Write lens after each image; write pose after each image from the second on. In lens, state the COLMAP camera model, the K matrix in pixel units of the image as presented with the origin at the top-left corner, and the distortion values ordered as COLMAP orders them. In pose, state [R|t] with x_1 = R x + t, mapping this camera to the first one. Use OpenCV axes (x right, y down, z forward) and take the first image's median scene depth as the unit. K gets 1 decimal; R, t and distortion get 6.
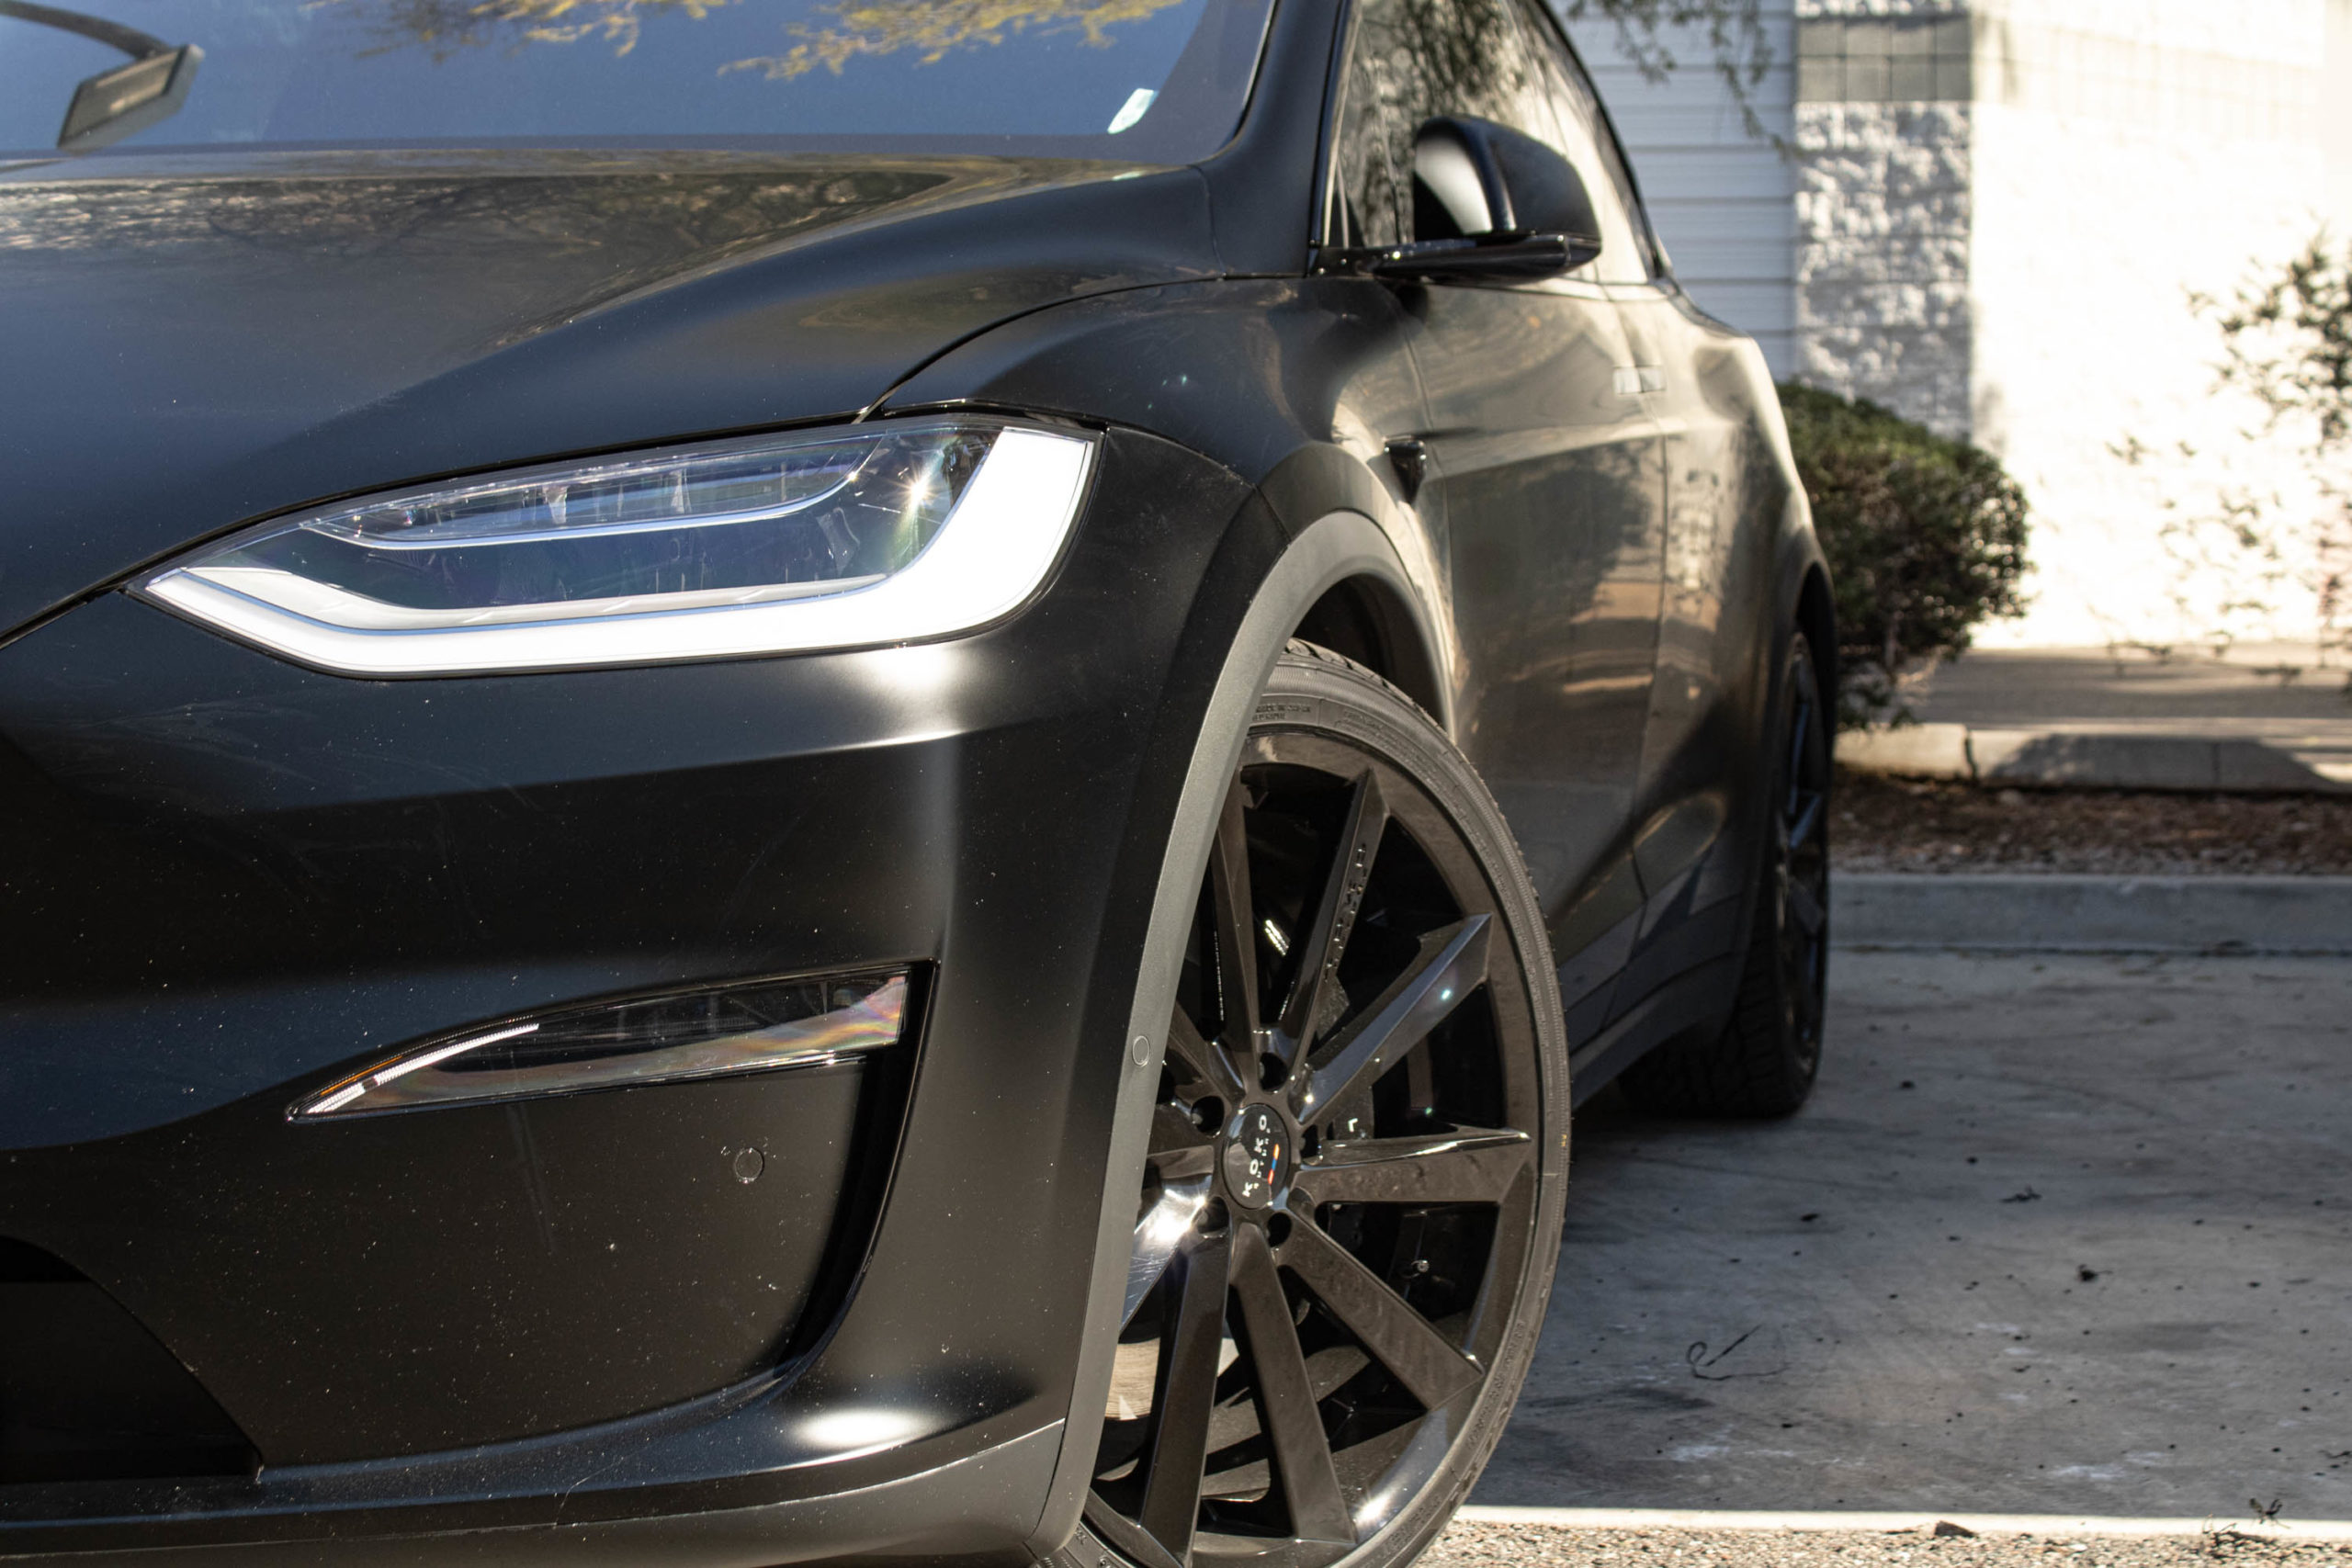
lens RADIAL K [[3998.4, 0, 1178.5], [0, 3998.4, 855.4], [0, 0, 1]] dist [0.005210, -0.113970]
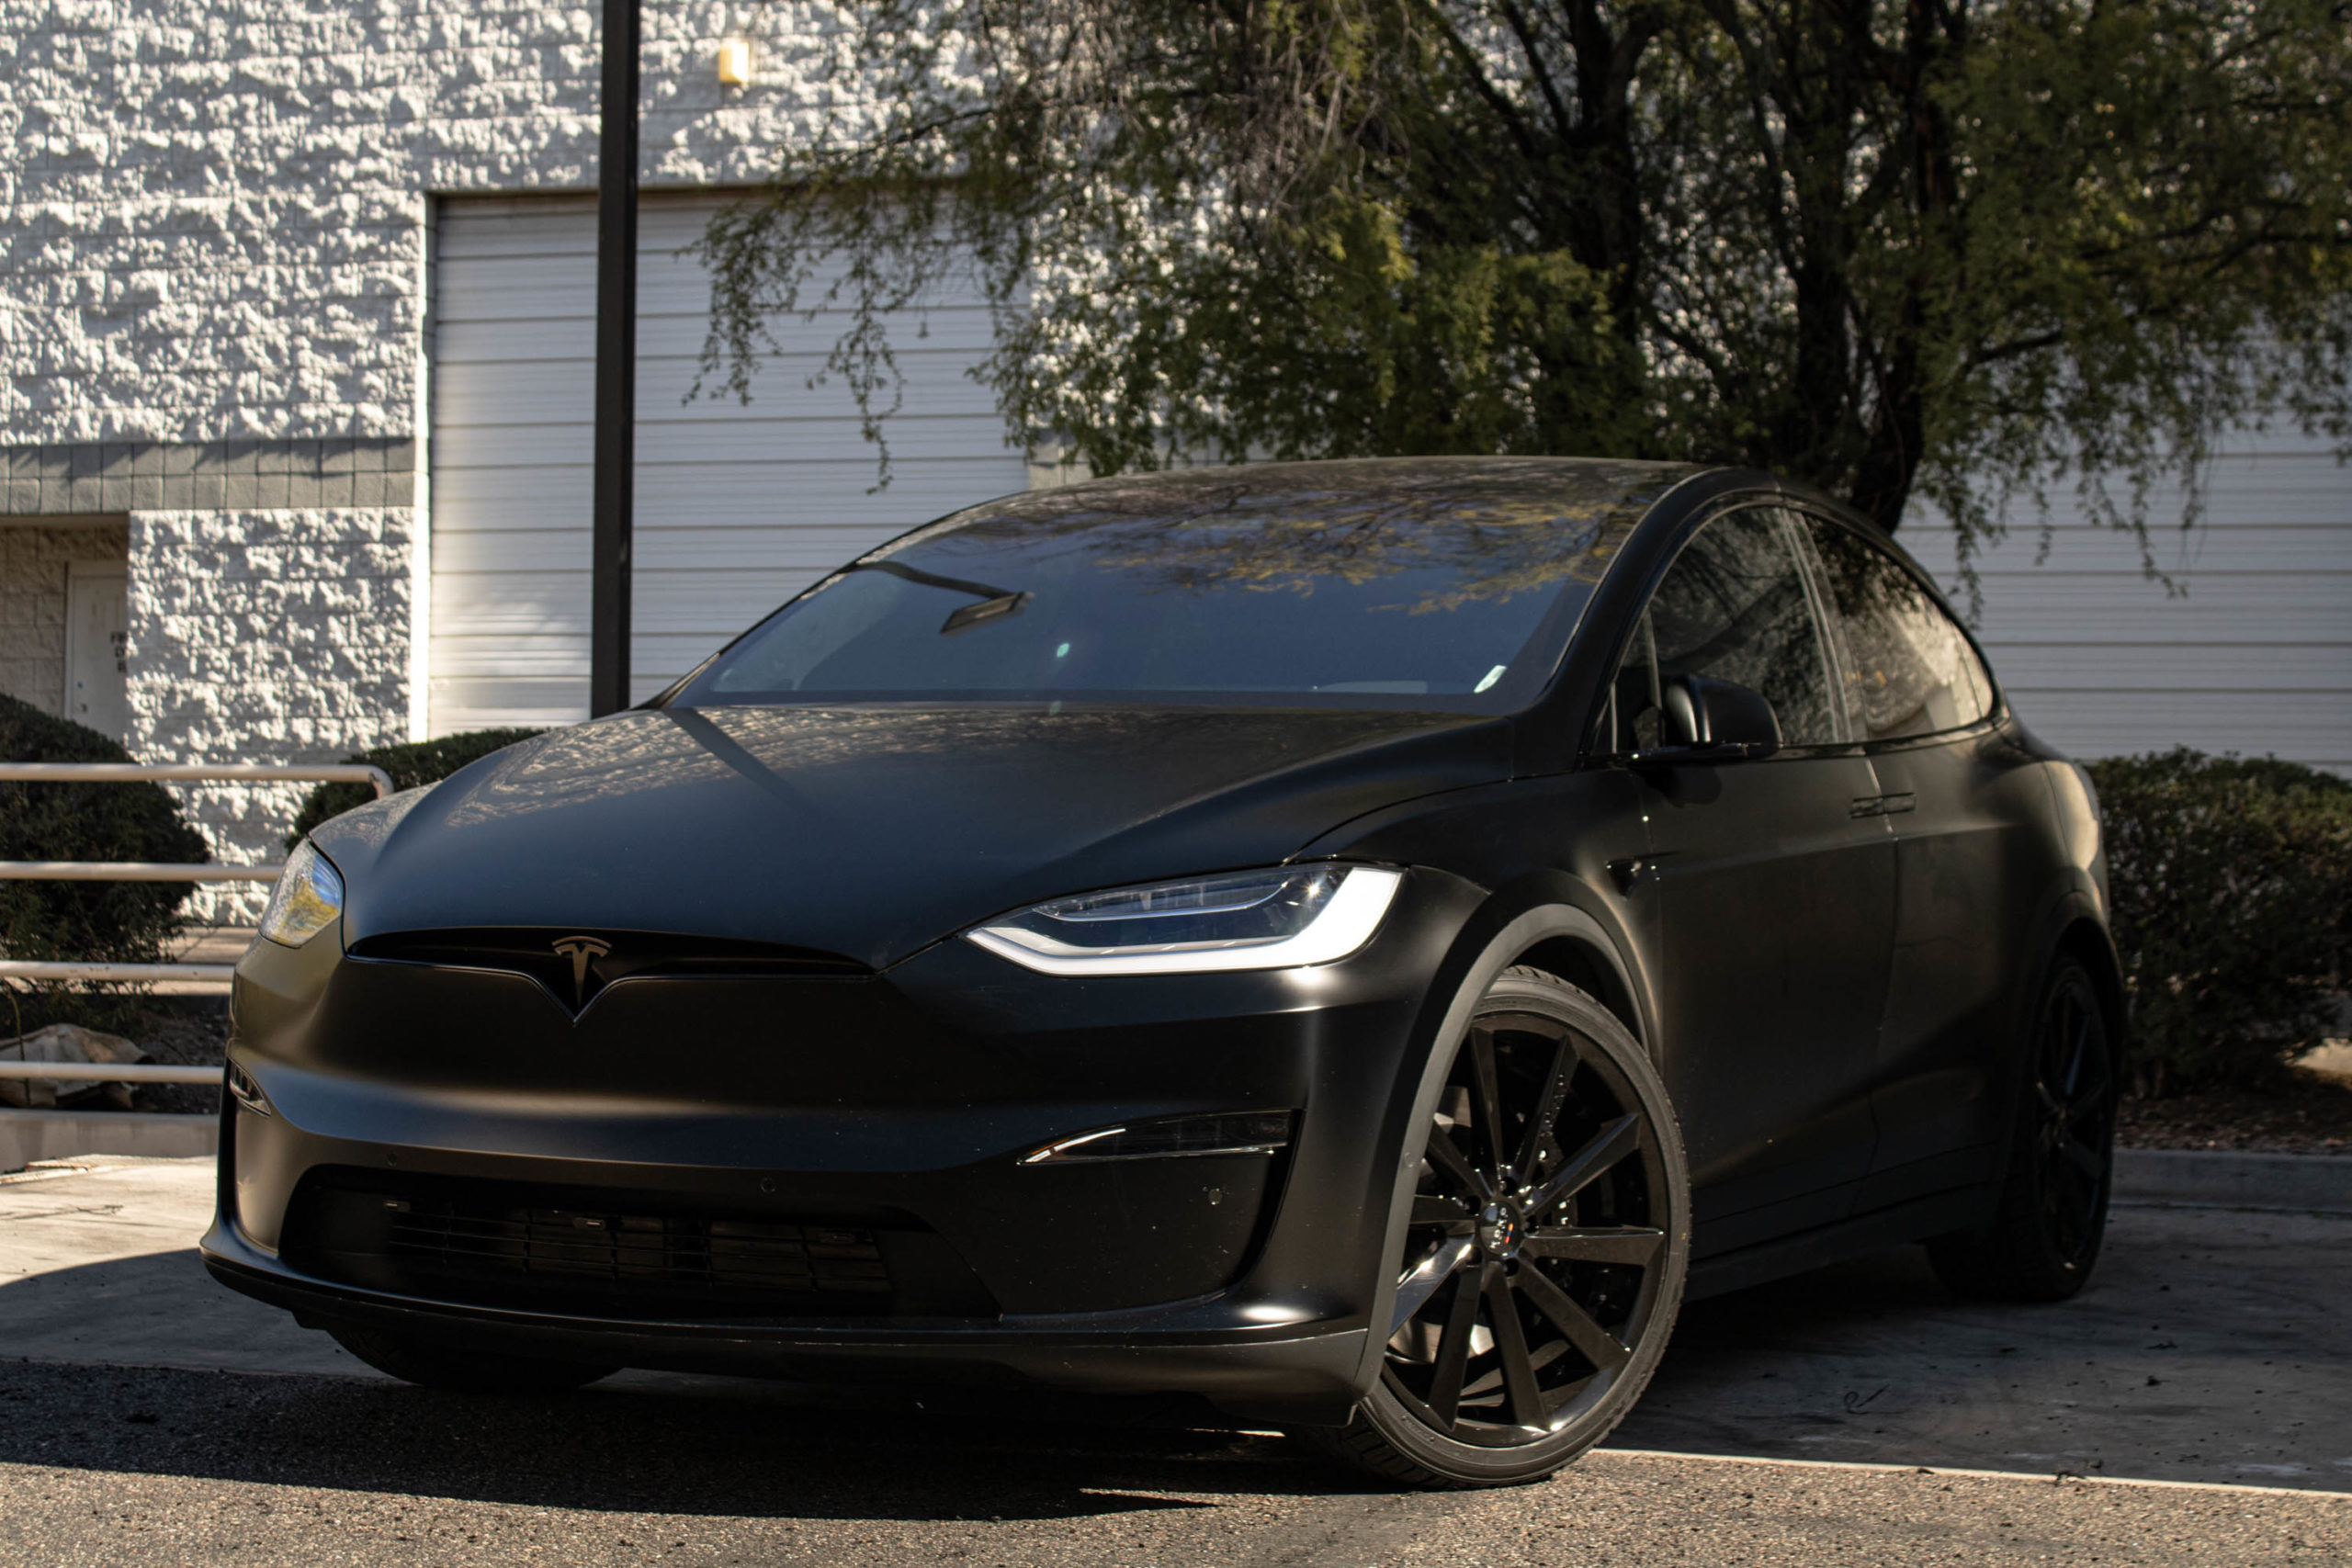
lens RADIAL K [[3998.4, 0, 1178.5], [0, 3998.4, 855.4], [0, 0, 1]] dist [0.005210, -0.113970]
pose [[0.980734, 0.018541, -0.194465, 0.313248], [-0.032940, 0.996927, -0.071074, 0.047592], [0.192550, 0.076111, 0.978331, -1.253329]]
